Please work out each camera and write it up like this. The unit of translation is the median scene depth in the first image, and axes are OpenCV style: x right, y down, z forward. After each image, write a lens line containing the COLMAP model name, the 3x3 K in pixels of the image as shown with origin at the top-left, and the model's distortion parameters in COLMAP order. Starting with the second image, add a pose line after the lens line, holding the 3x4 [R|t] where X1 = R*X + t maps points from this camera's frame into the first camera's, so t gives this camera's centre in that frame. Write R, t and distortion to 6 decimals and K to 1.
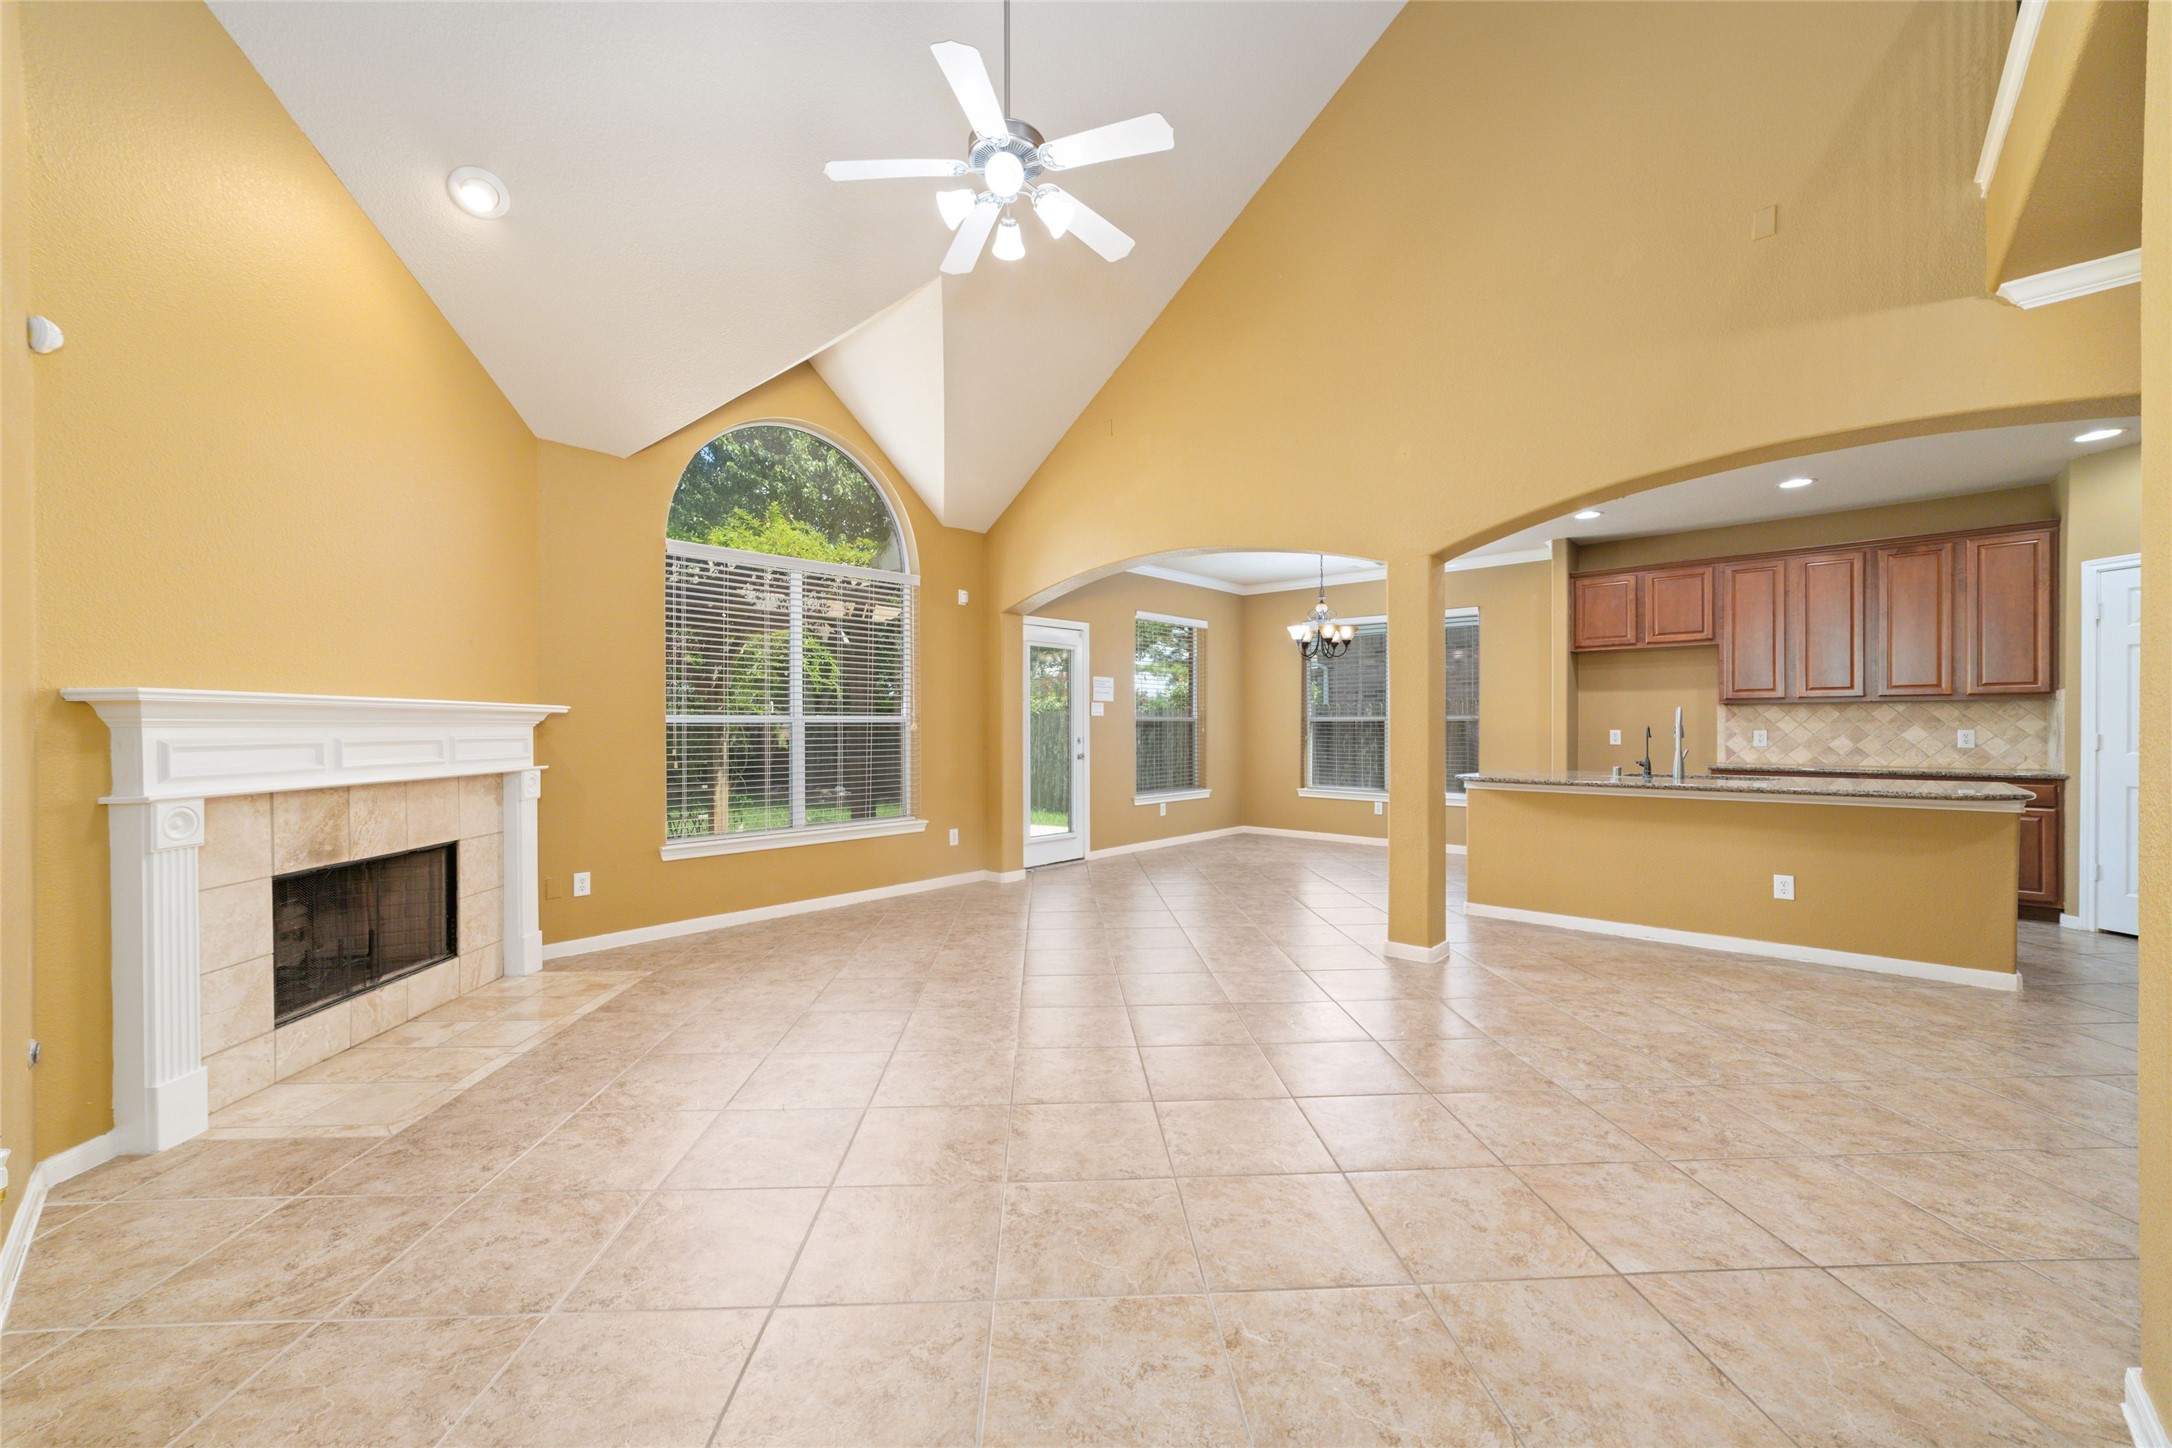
lens RADIAL K [[837.2, 0, 1090.2], [0, 837.2, 728.2], [0, 0, 1]] dist [-0.013534, 0.001908]
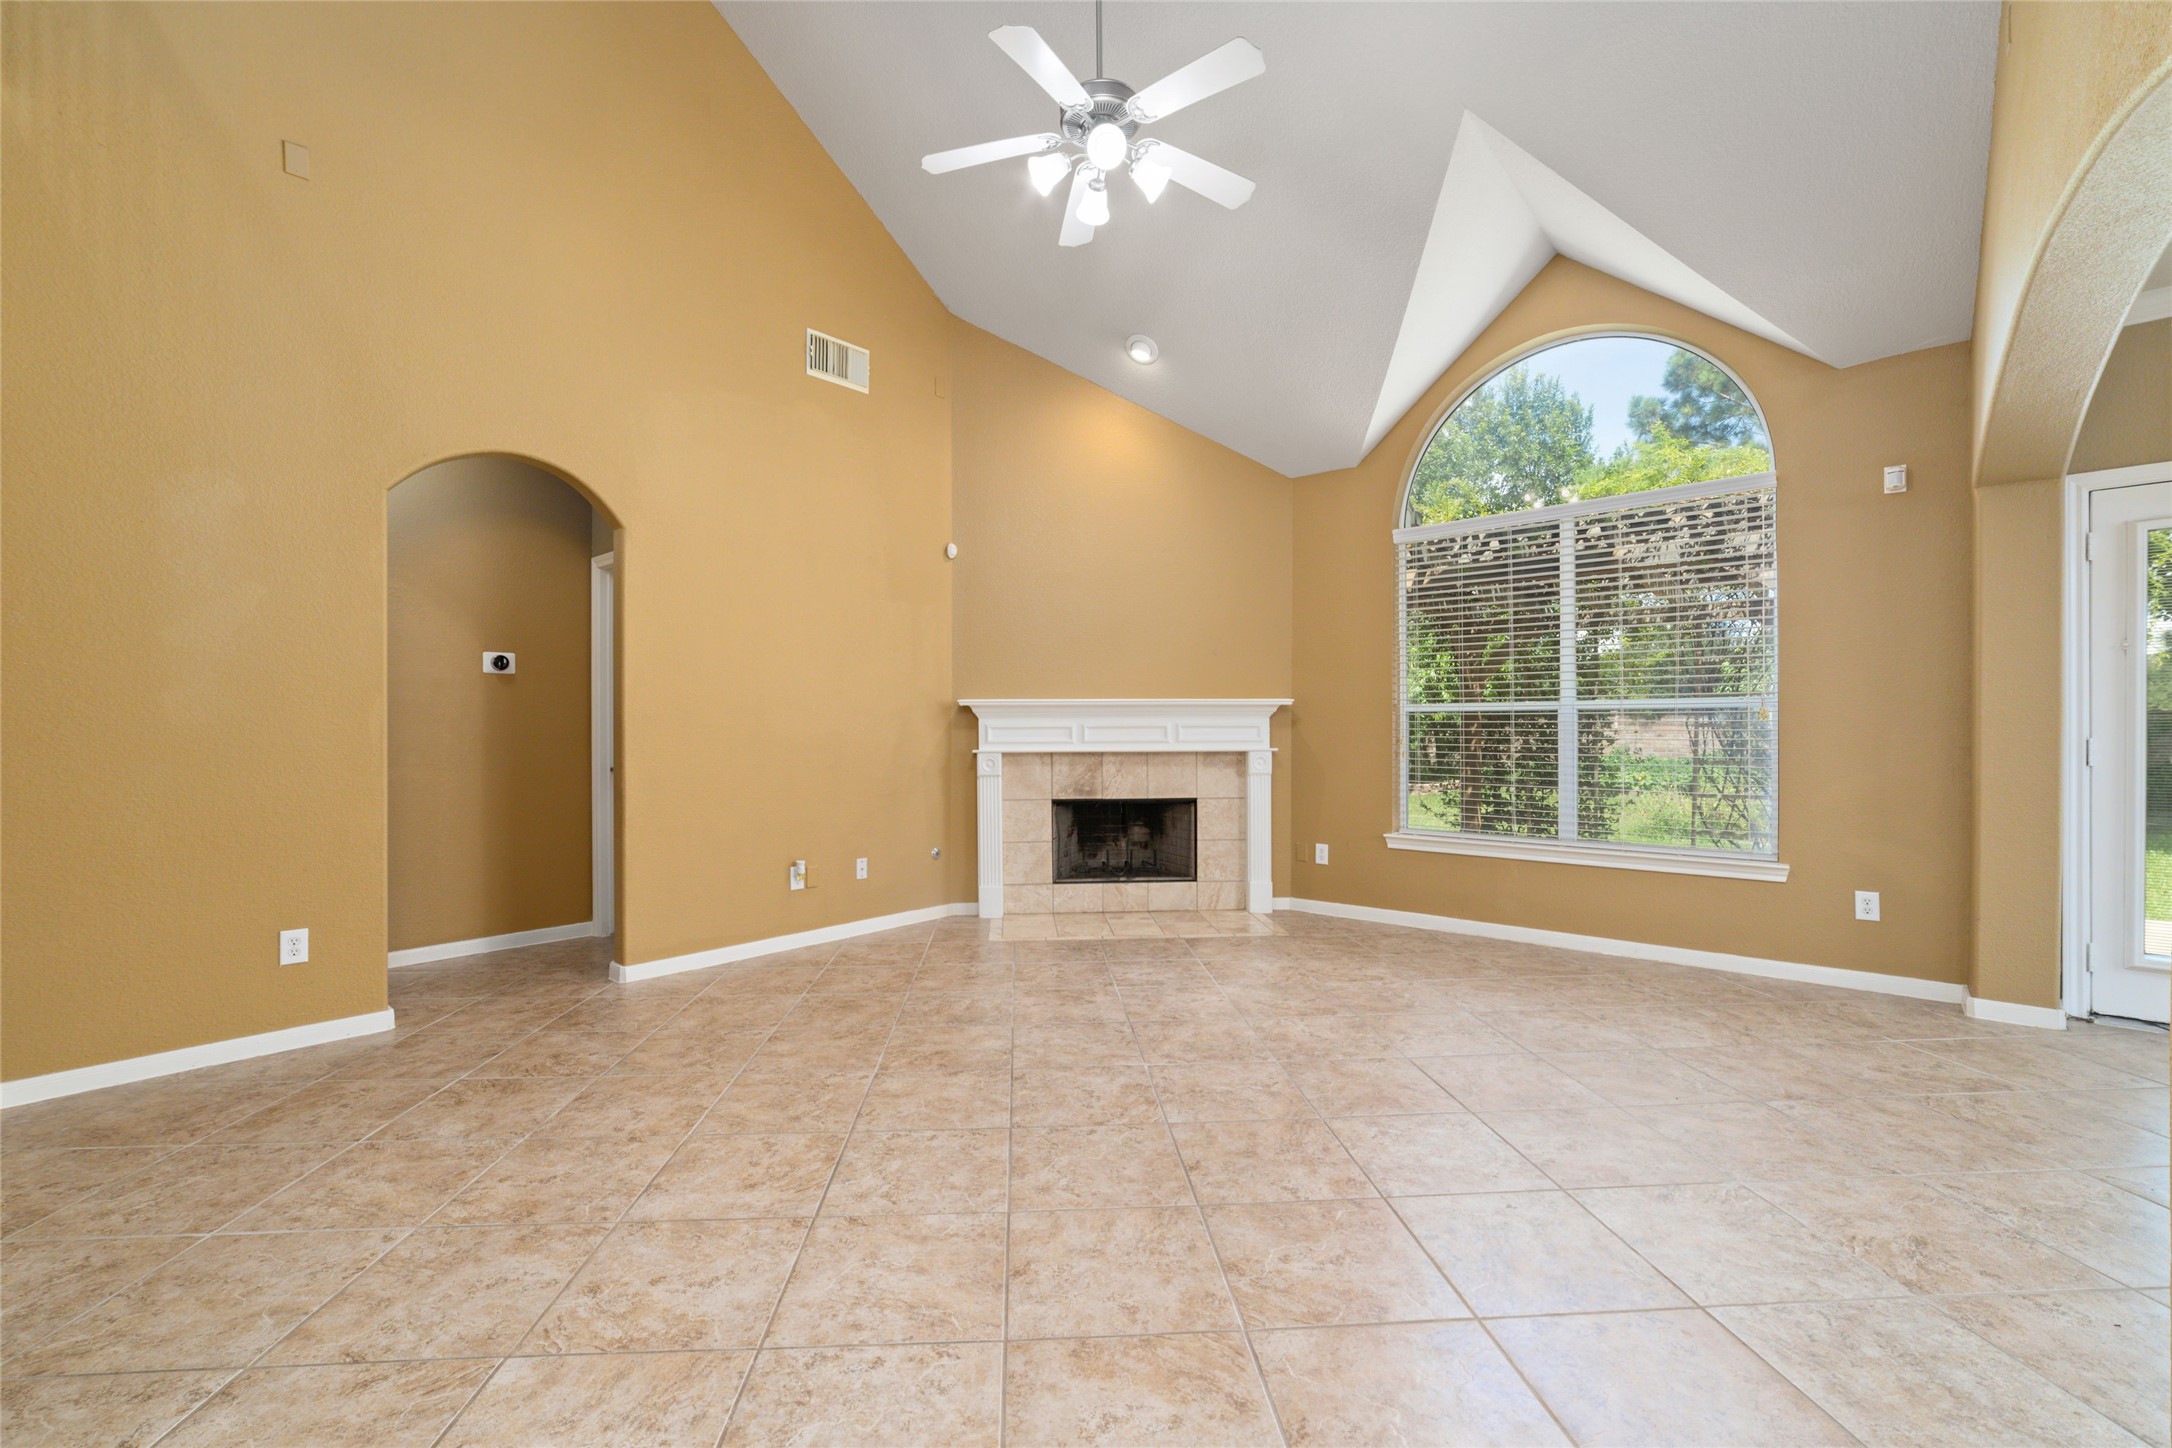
lens RADIAL K [[936.5, 0, 1087.7], [0, 936.5, 720.3], [0, 0, 1]] dist [-0.010256, 0.002251]
pose [[-0.006941, -0.003752, -0.999969, 0.917613], [0.001817, 0.999991, -0.003765, 0.010508], [0.999974, -0.001843, -0.006934, 0.925515]]
